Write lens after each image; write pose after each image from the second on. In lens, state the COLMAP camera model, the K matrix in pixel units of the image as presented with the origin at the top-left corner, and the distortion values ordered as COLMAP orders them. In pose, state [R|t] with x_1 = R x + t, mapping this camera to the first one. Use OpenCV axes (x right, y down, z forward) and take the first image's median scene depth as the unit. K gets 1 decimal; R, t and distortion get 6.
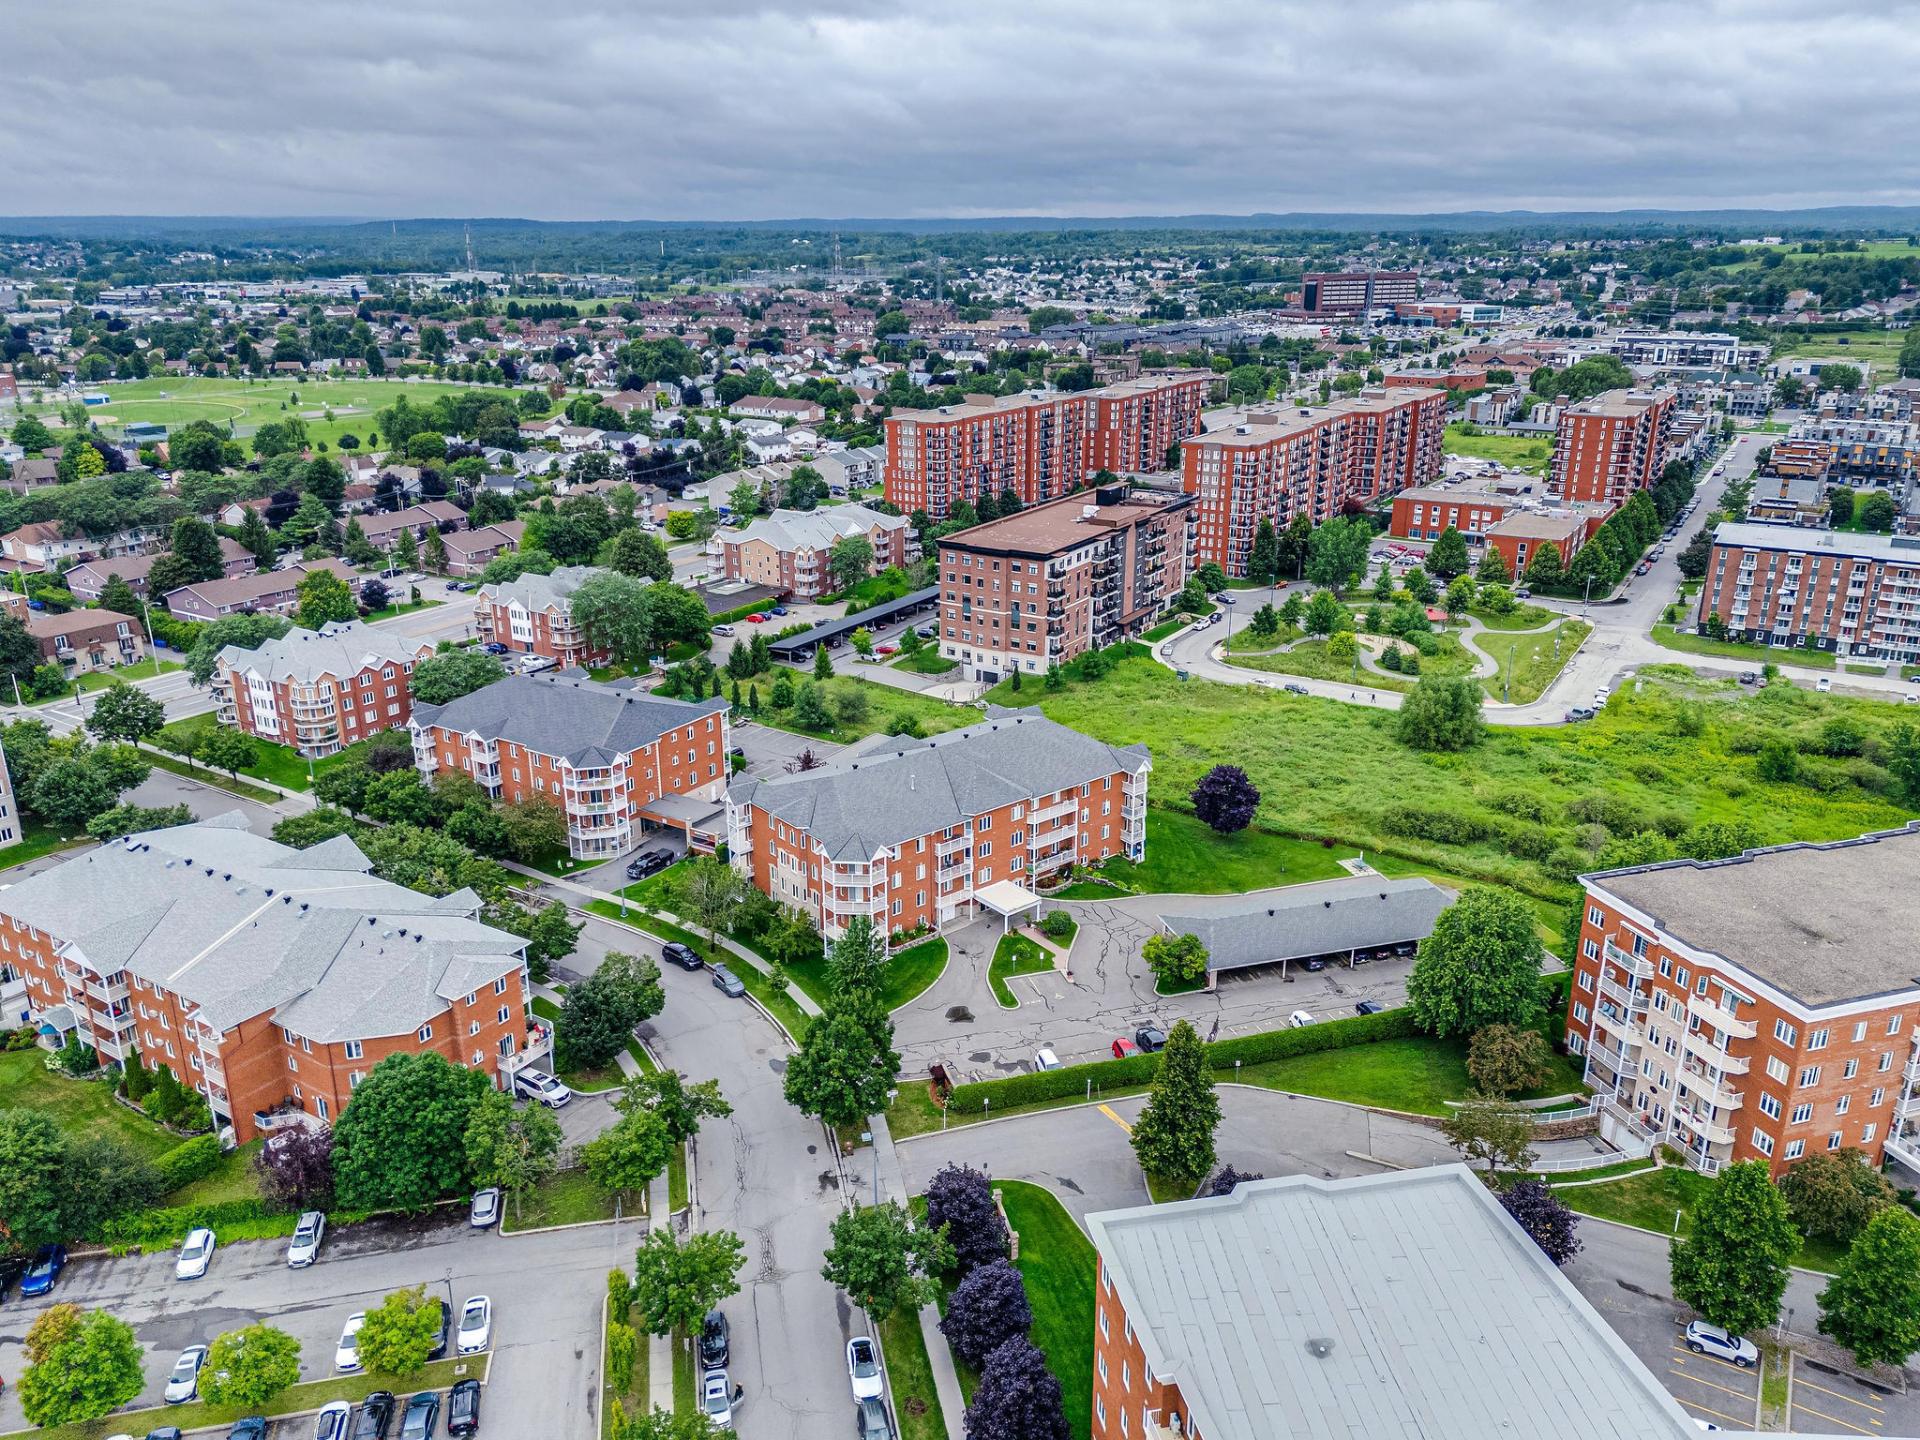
lens RADIAL K [[1407.9, 0, 958.9], [0, 1407.9, 709.4], [0, 0, 1]] dist [0.075946, -0.067331]
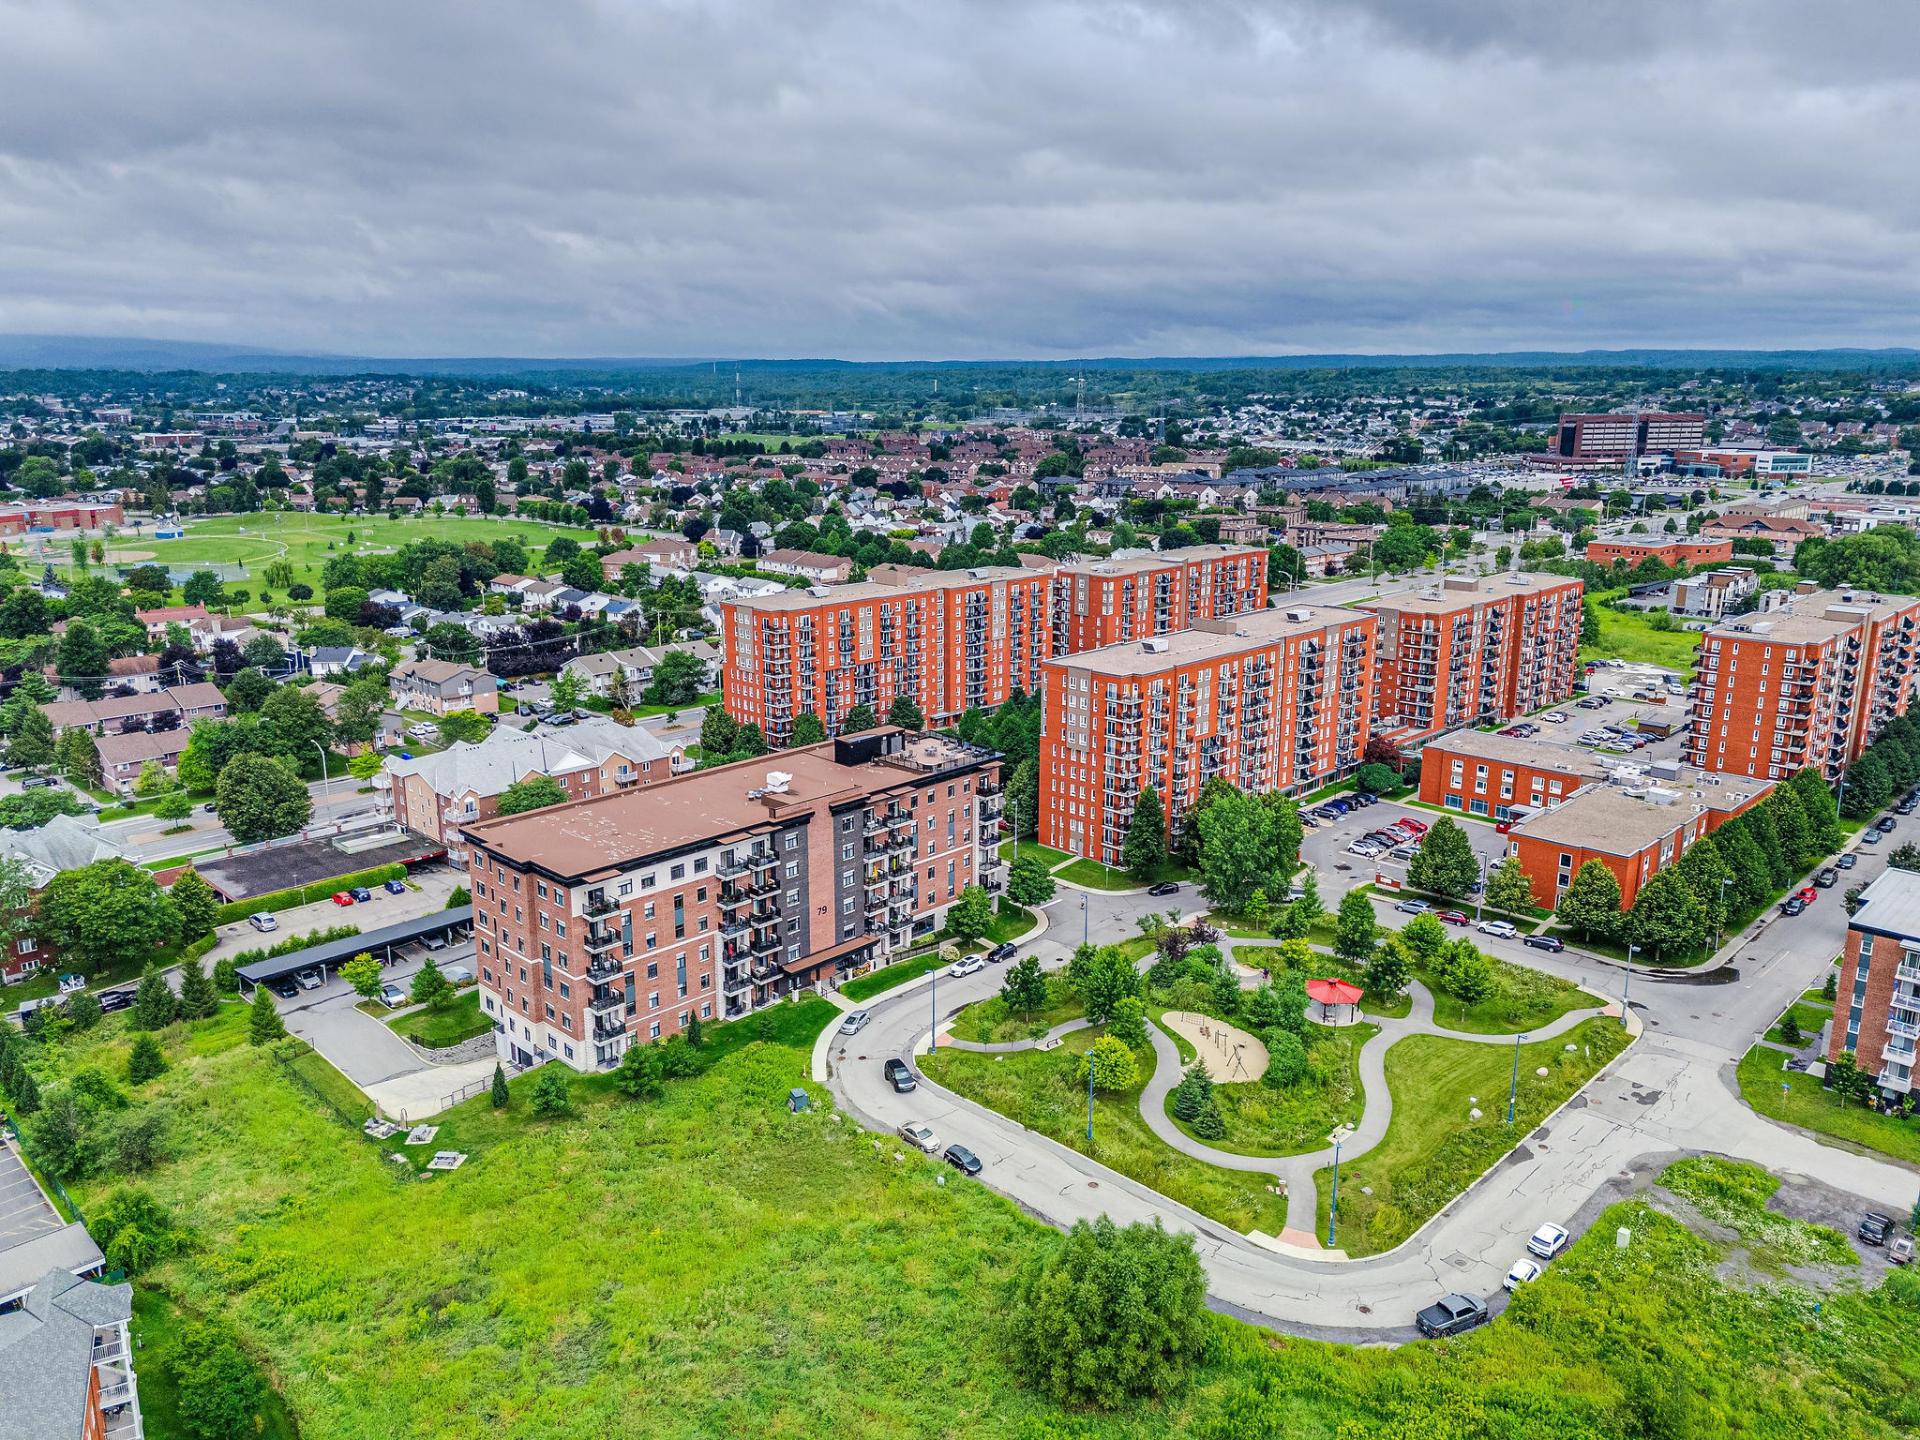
lens RADIAL K [[1407.9, 0, 960.2], [0, 1407.9, 714.1], [0, 0, 1]] dist [0.075946, -0.067331]
pose [[0.977577, 0.051962, -0.204065, 0.193092], [-0.069339, 0.994465, -0.078945, -0.080844], [0.198833, 0.091325, 0.975769, 0.250846]]
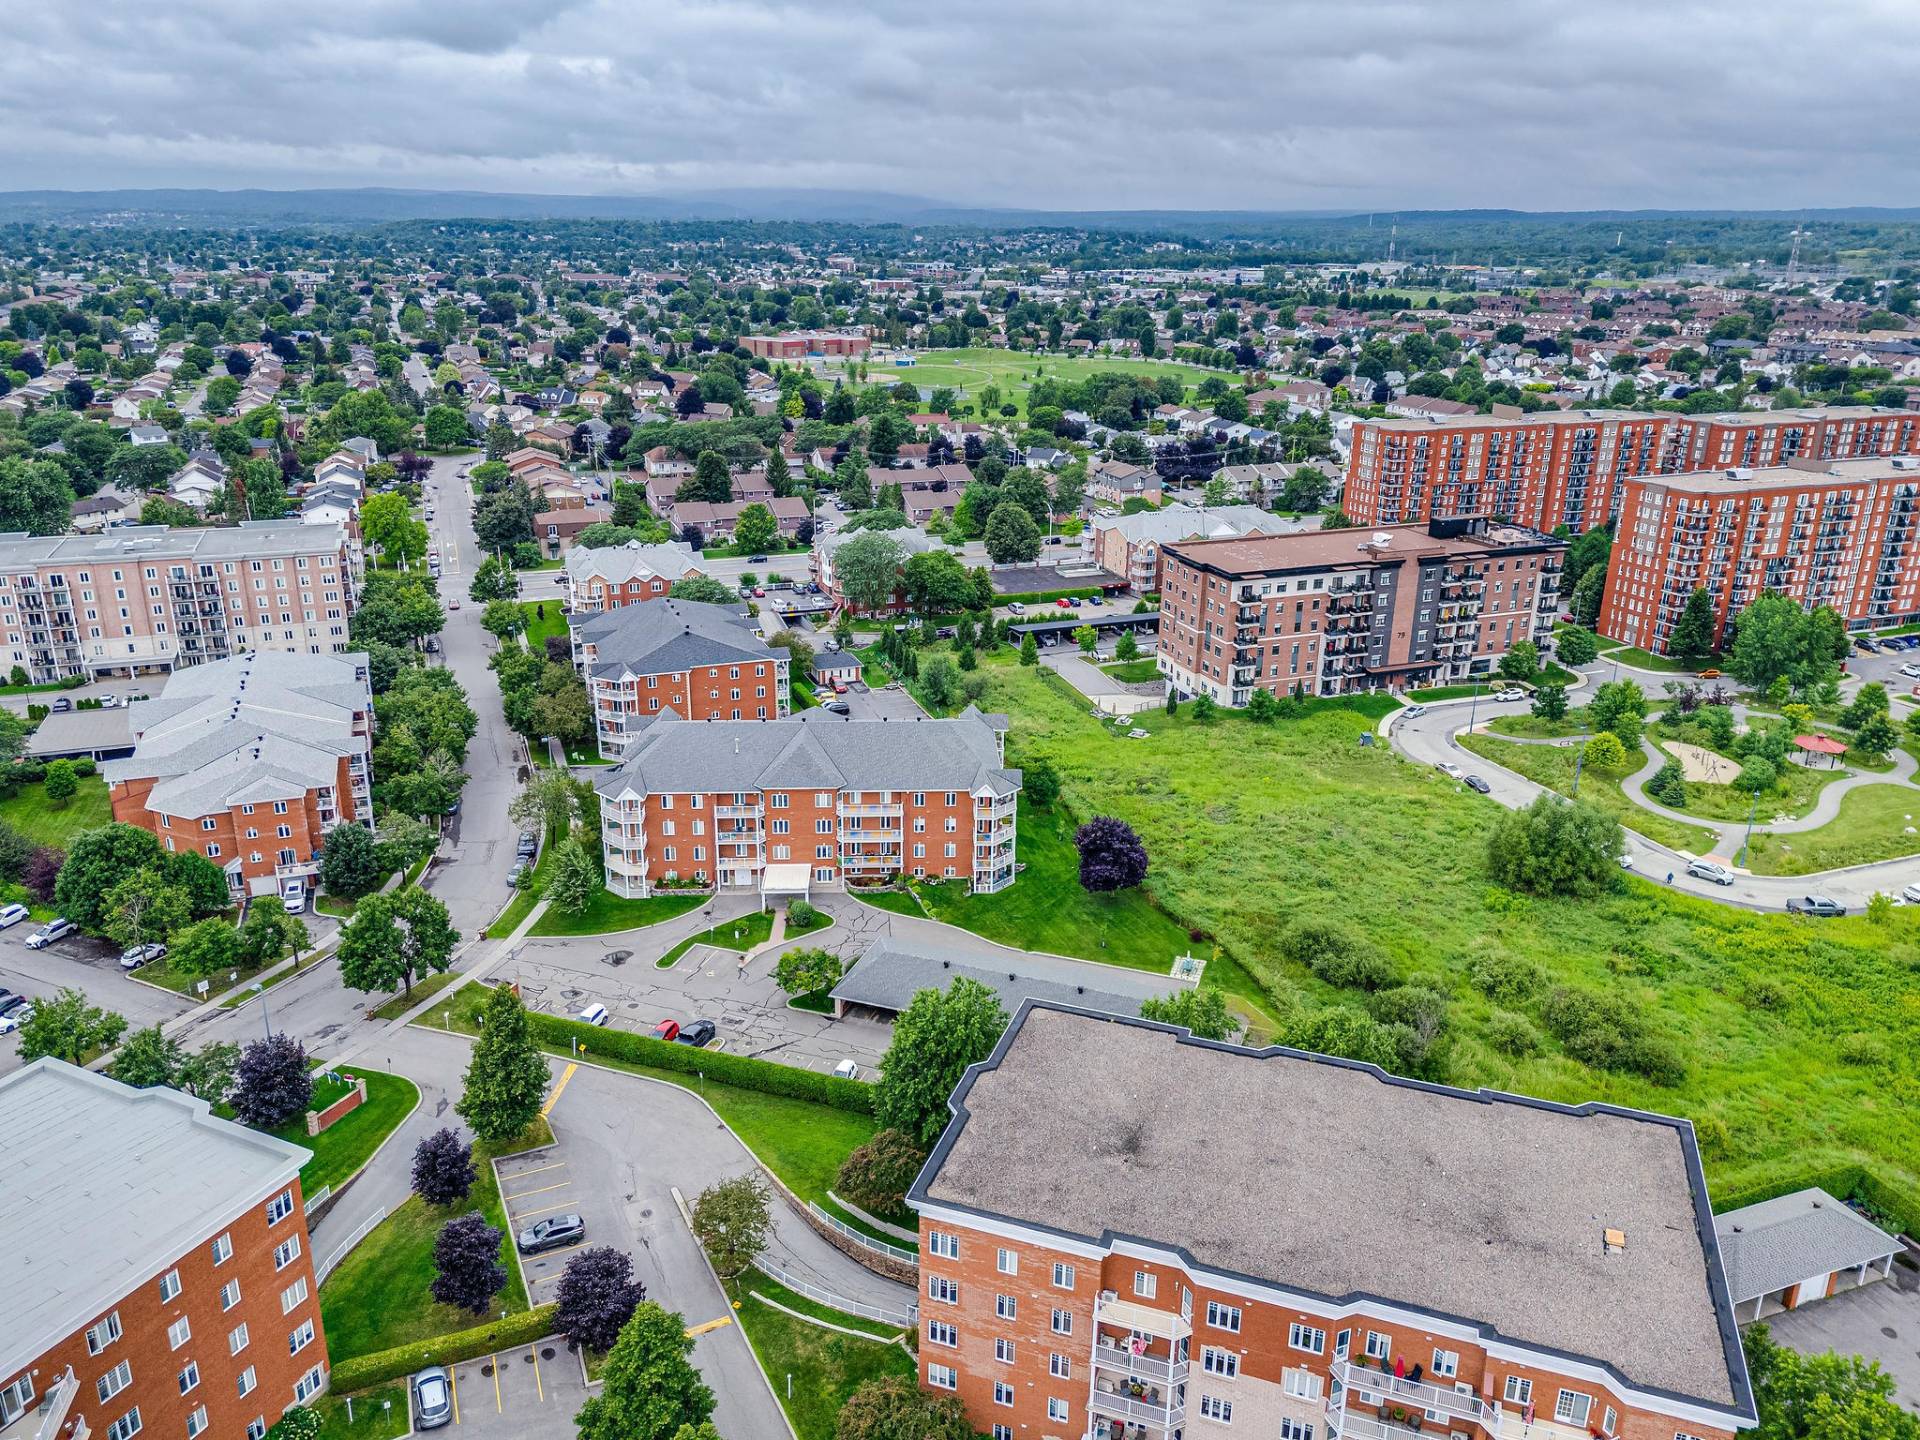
lens RADIAL K [[1407.9, 0, 963.2], [0, 1407.9, 722.2], [0, 0, 1]] dist [0.075946, -0.067331]
pose [[0.800652, 0.209019, -0.561486, 0.256118], [-0.201634, 0.976508, 0.075995, -0.029050], [0.564180, 0.052370, 0.823989, 0.090481]]
